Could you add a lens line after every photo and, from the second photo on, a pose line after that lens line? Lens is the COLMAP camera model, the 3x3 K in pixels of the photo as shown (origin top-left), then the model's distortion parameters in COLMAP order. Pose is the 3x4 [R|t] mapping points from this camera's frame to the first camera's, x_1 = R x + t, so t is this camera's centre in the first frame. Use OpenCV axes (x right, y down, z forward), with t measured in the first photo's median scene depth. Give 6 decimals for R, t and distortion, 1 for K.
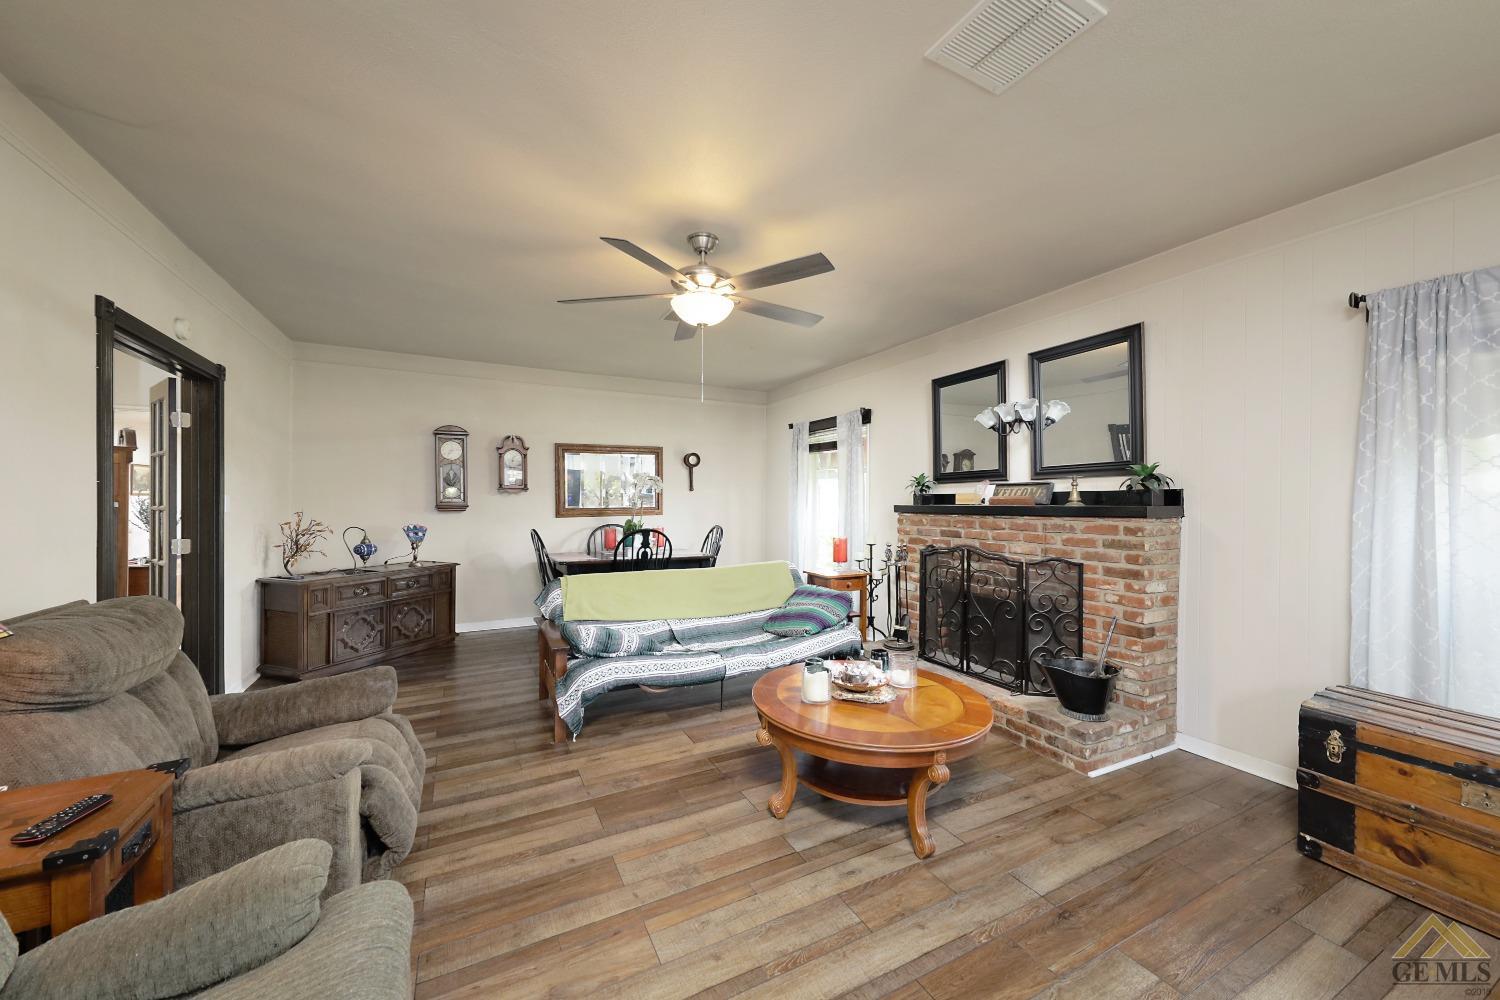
lens RADIAL K [[550.4, 0, 751.6], [0, 550.4, 501.1], [0, 0, 1]] dist [0.006931, -0.000372]
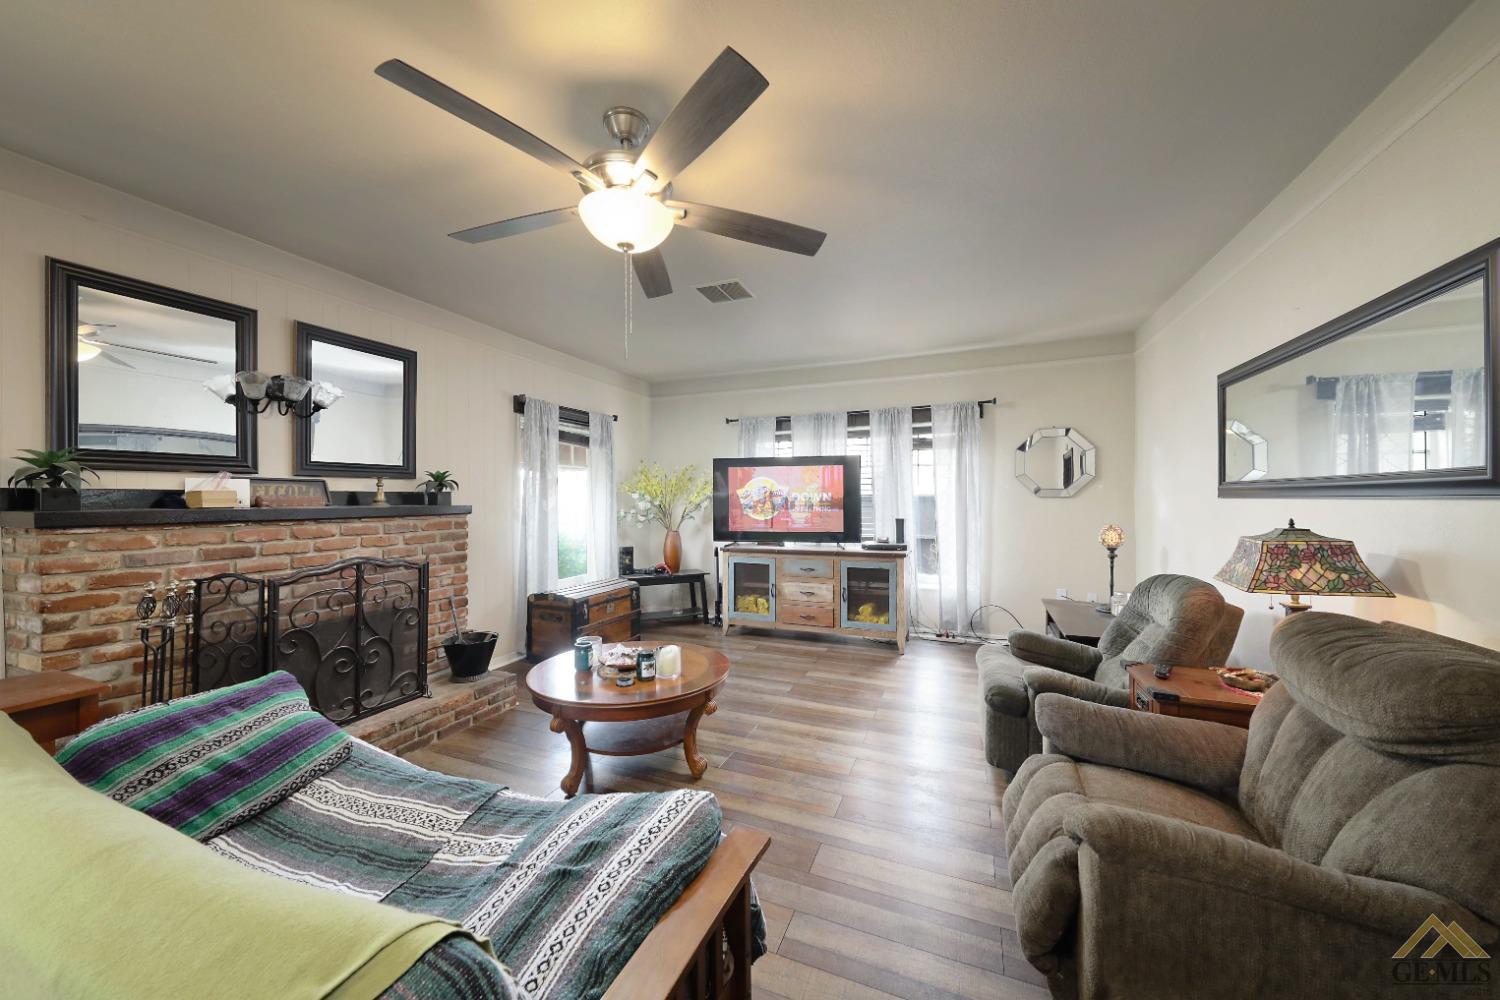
lens RADIAL K [[550.4, 0, 743.5], [0, 550.4, 498.8], [0, 0, 1]] dist [0.006931, -0.000372]
pose [[-0.658679, 0.002734, 0.752419, -0.633444], [0.002043, 0.999996, -0.001845, -0.002428], [-0.752421, 0.000322, -0.658682, 1.208576]]
